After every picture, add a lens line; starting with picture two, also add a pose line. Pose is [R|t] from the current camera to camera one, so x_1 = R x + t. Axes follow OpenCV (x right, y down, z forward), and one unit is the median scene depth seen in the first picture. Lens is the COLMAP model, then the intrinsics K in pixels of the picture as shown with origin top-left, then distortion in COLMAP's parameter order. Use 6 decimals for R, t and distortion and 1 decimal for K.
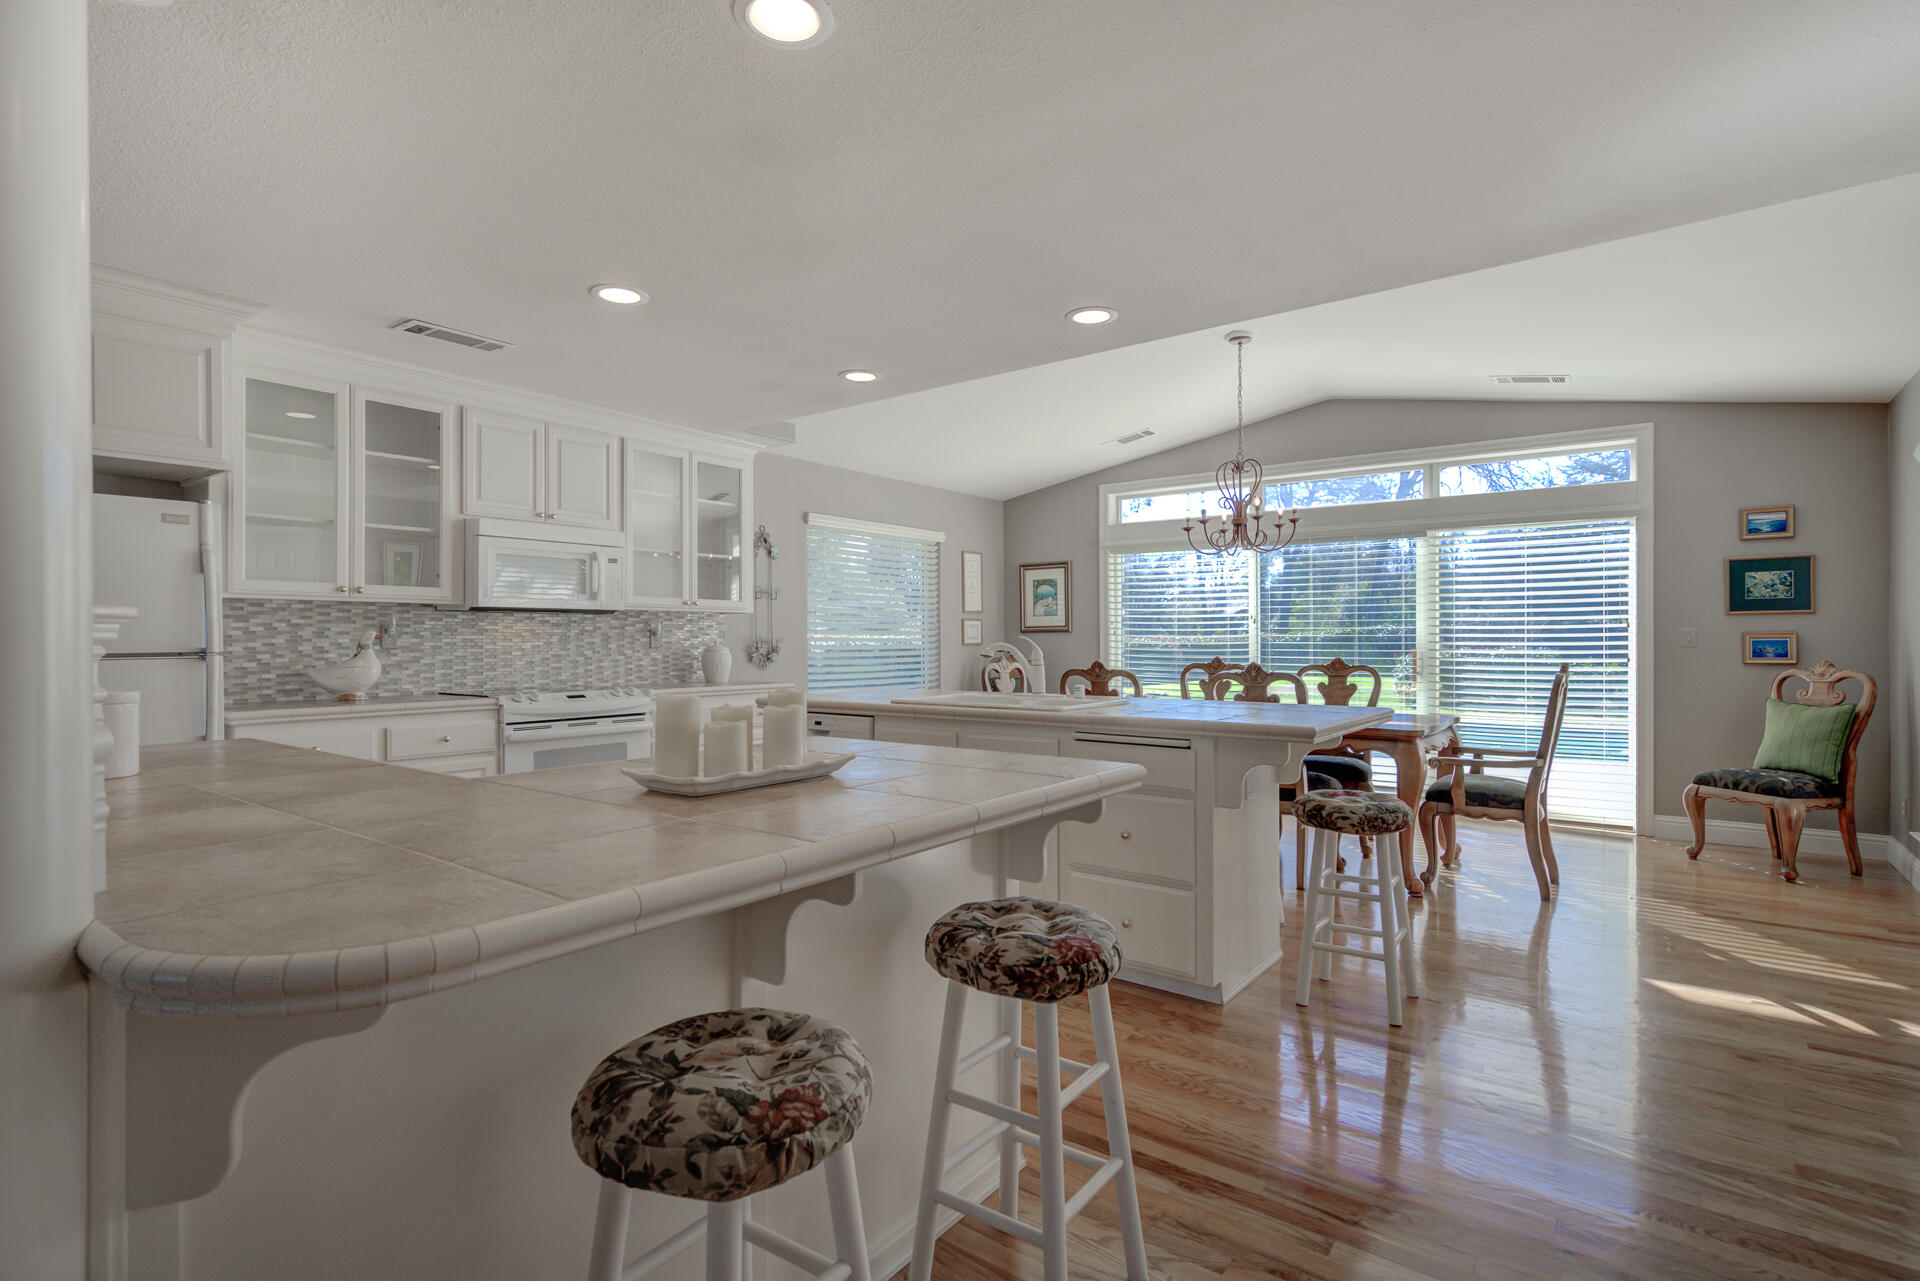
lens RADIAL K [[925.0, 0, 970.0], [0, 925.0, 634.8], [0, 0, 1]] dist [-0.000149, -0.000728]
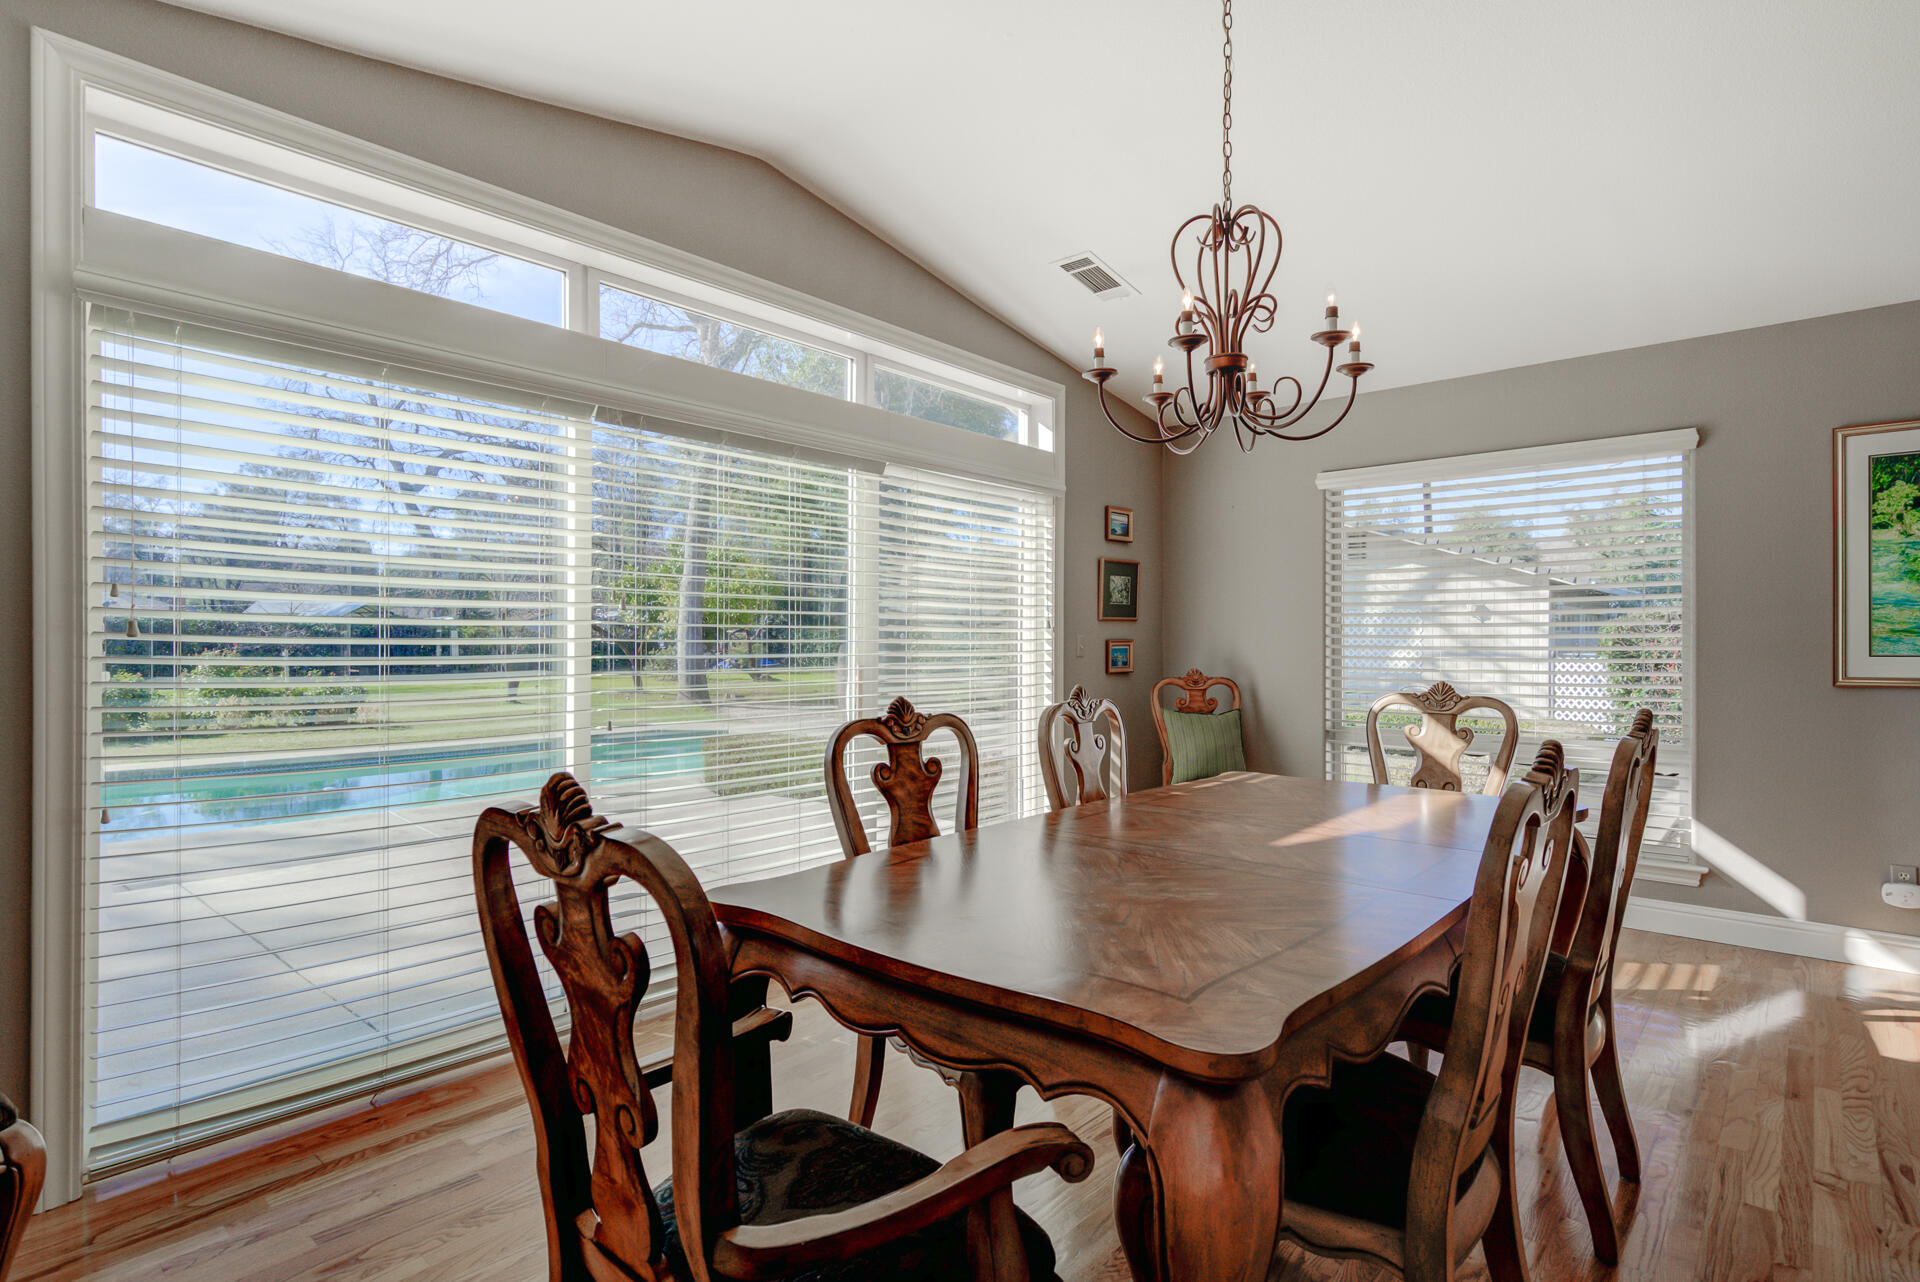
lens RADIAL K [[989.3, 0, 963.2], [0, 989.3, 638.3], [0, 0, 1]] dist [0.012411, -0.003106]
pose [[0.080747, -0.000696, 0.996734, -0.164500], [-0.014054, 0.999900, 0.001836, -0.003911], [-0.996636, -0.014156, 0.080729, 1.075780]]
